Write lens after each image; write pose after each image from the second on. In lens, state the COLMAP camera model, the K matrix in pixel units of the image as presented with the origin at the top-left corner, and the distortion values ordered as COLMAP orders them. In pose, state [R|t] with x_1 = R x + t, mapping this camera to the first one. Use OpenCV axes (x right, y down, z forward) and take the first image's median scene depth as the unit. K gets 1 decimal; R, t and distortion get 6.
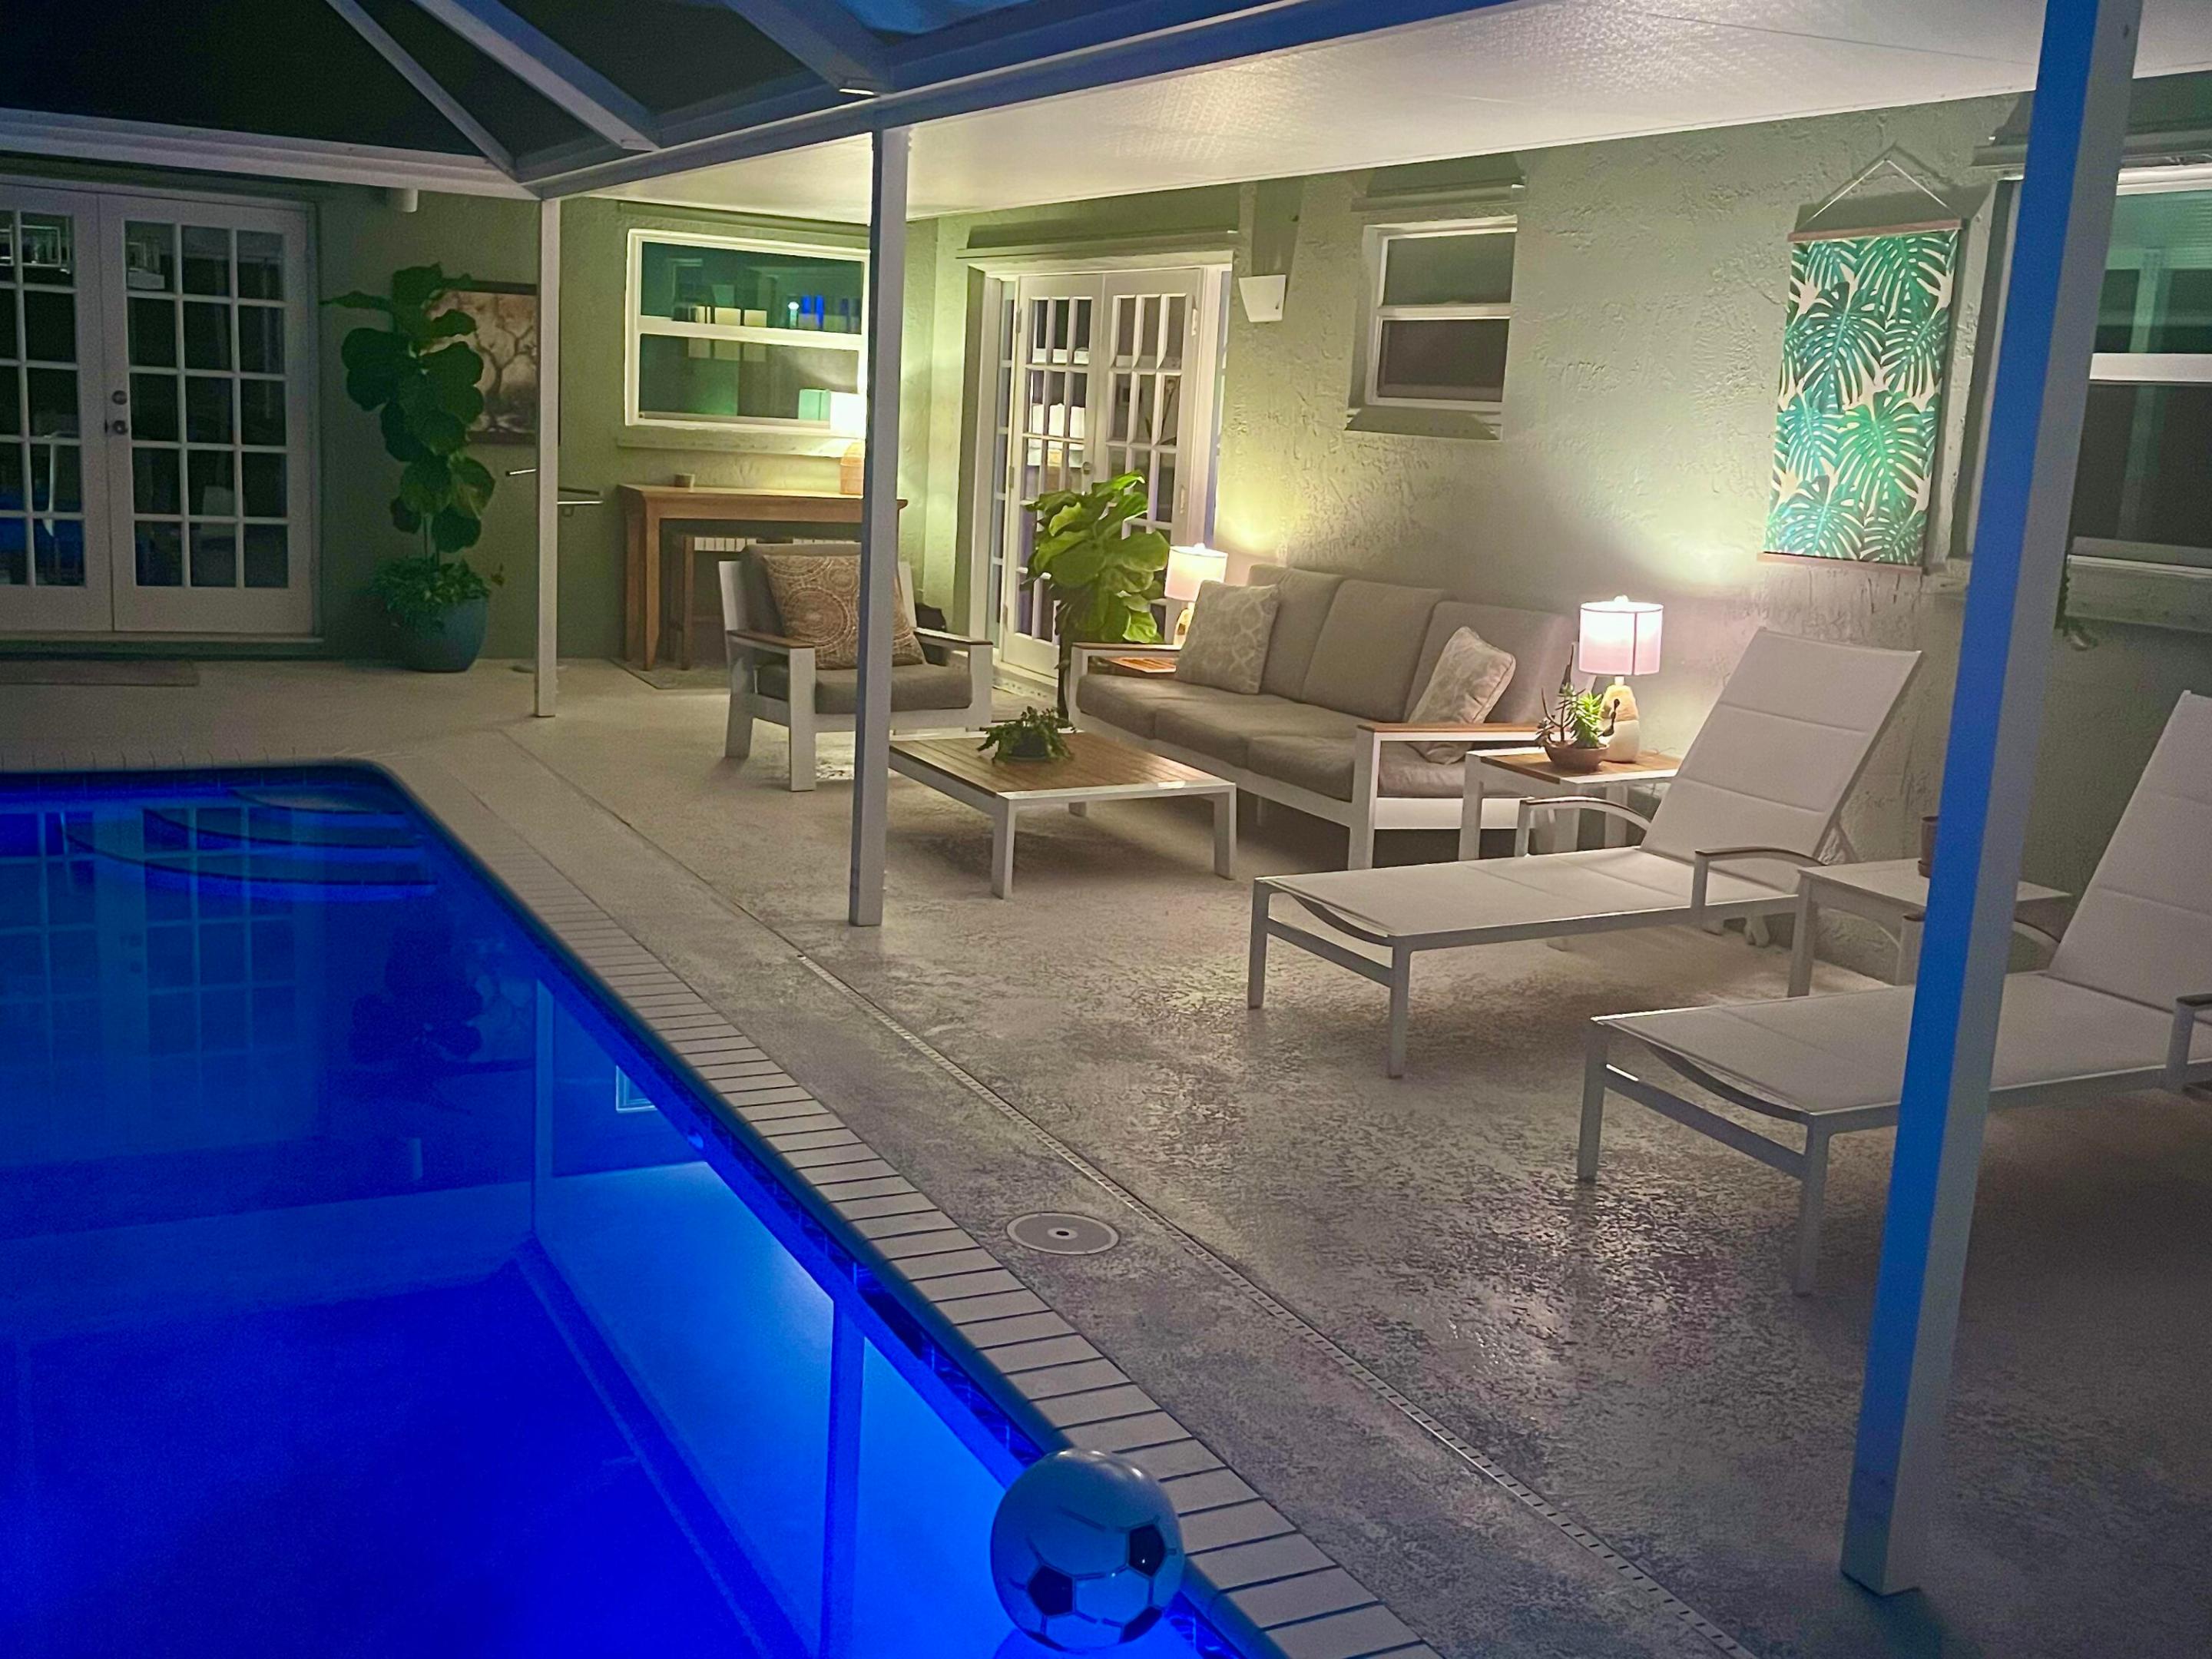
lens RADIAL K [[2219.7, 0, 1106.0], [0, 2219.7, 829.5], [0, 0, 1]] dist [0.017816, 0.010293]
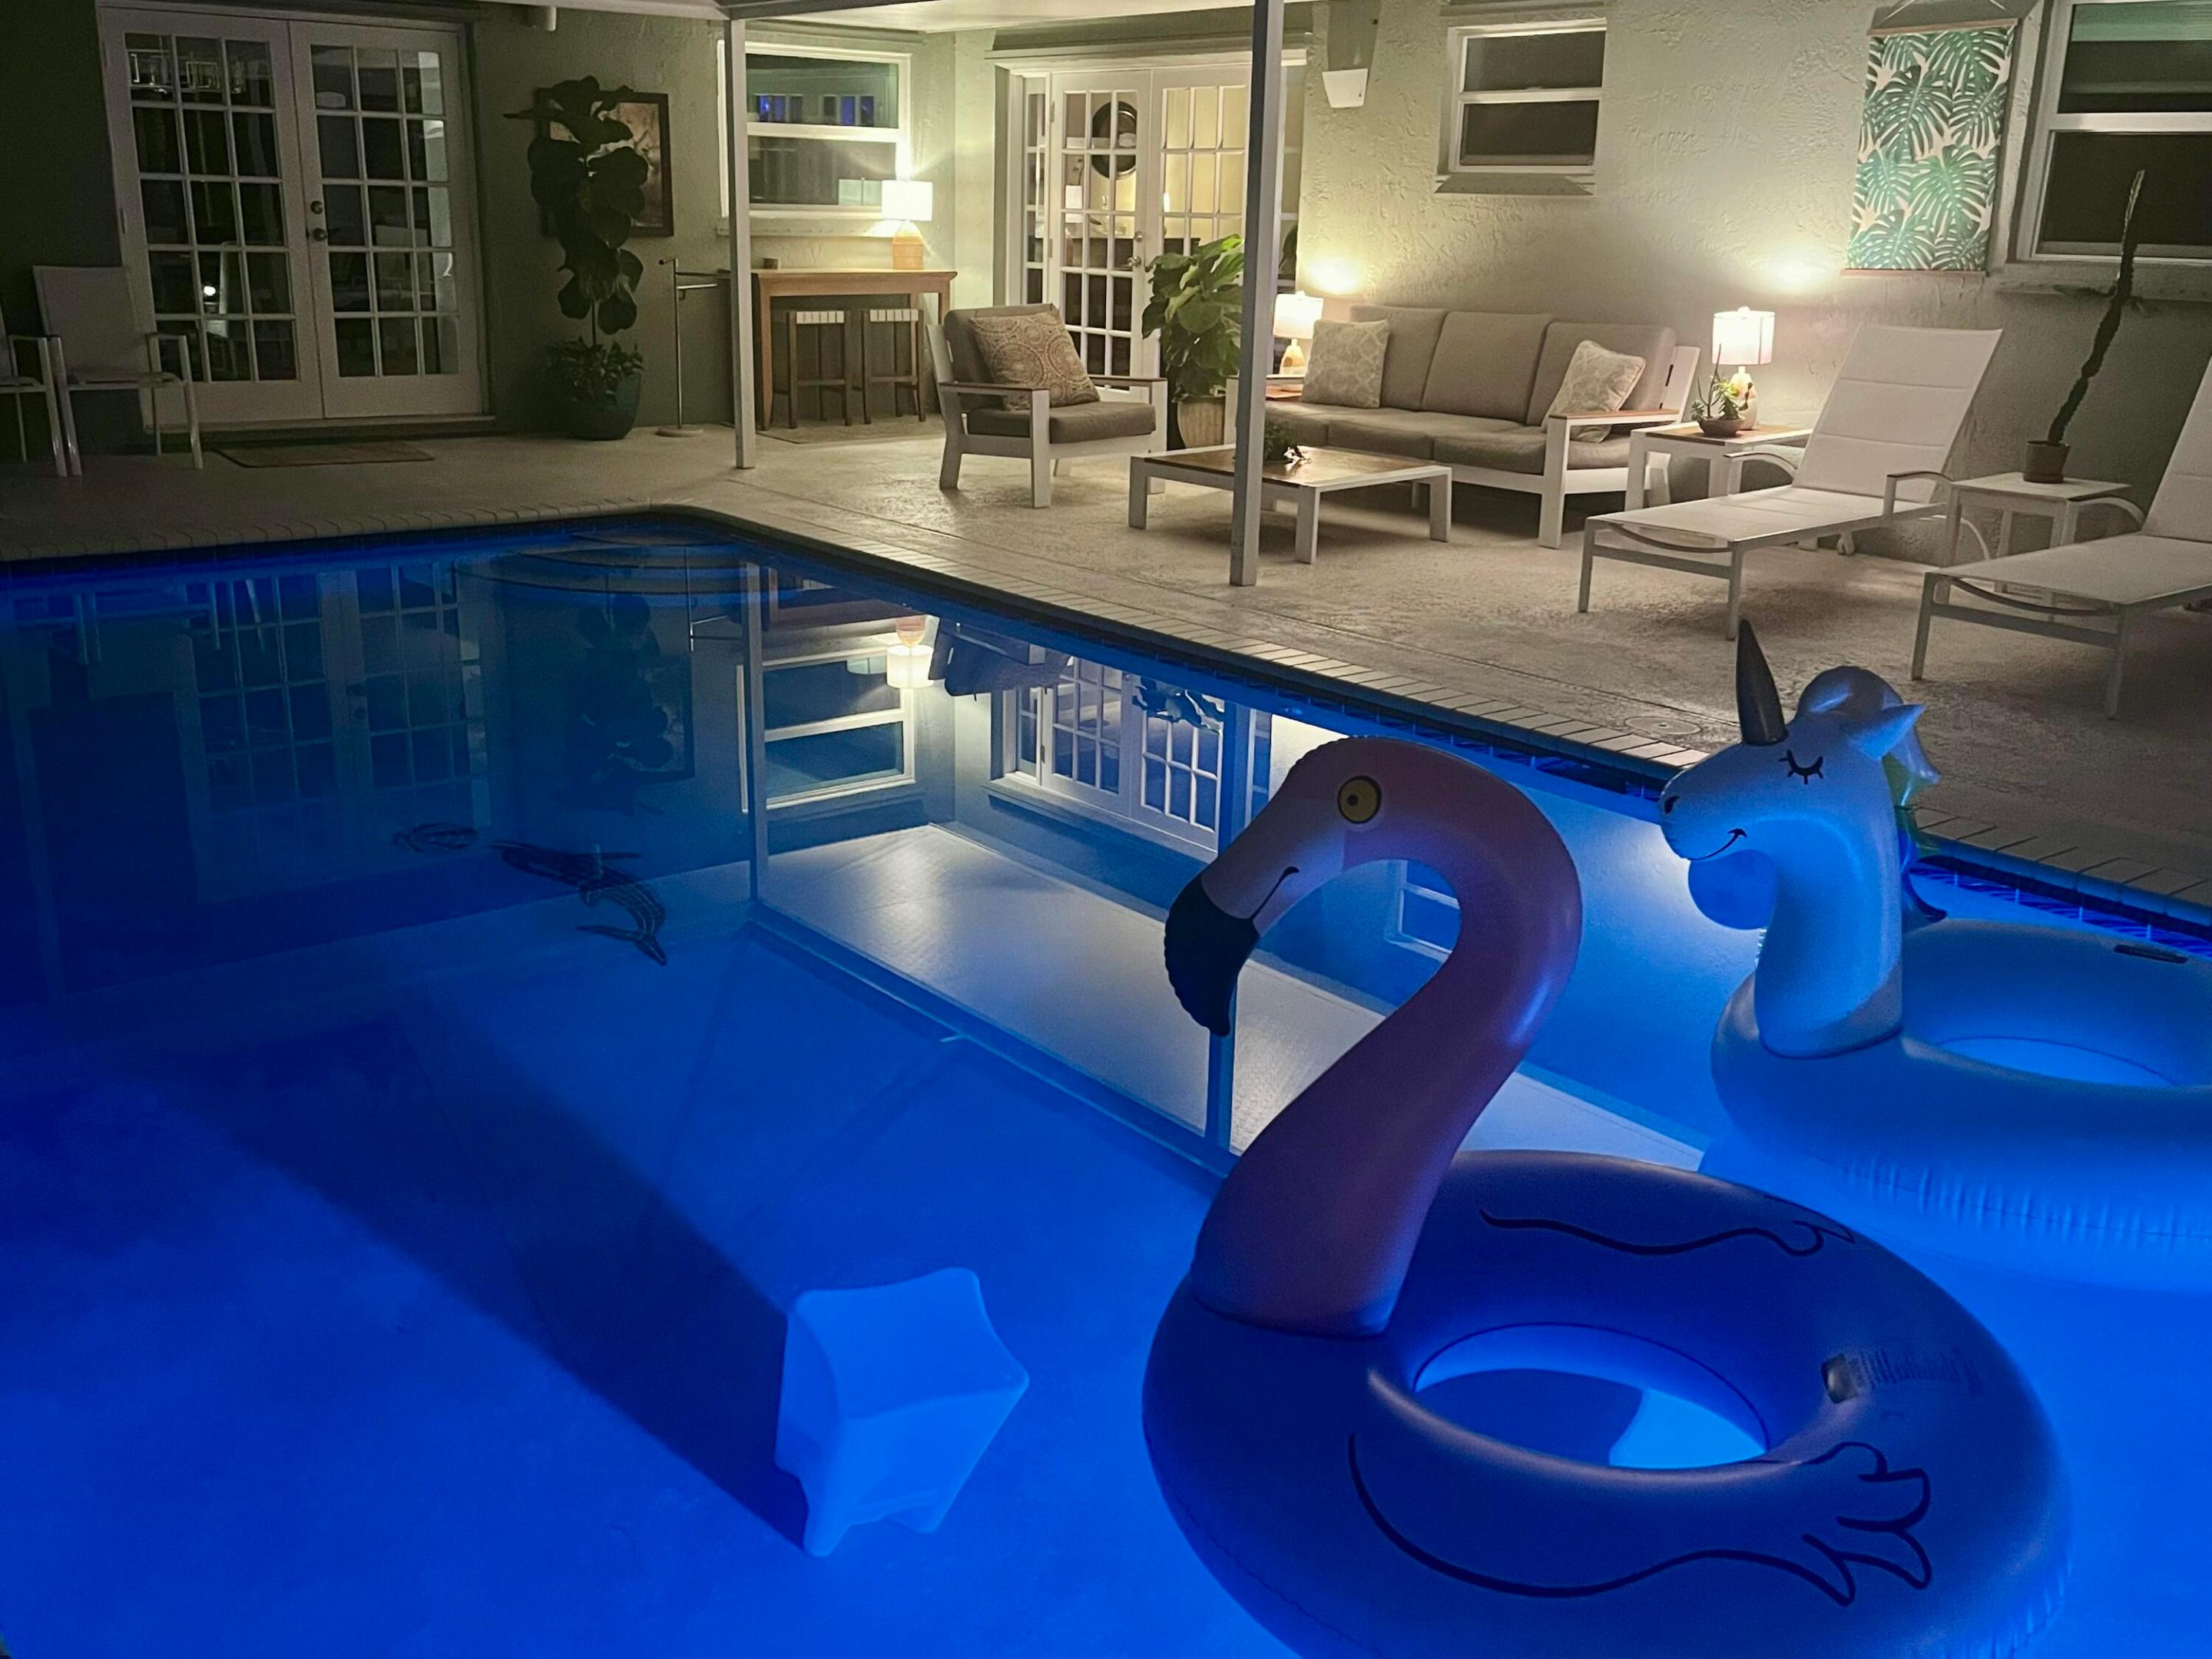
lens RADIAL K [[2041.7, 0, 1106.0], [0, 2041.7, 829.5], [0, 0, 1]] dist [0.023981, -0.007432]
pose [[0.979003, -0.094428, 0.180657, -0.353588], [0.072680, 0.989687, 0.123440, 0.025457], [-0.190450, -0.107718, 0.975769, -0.167232]]
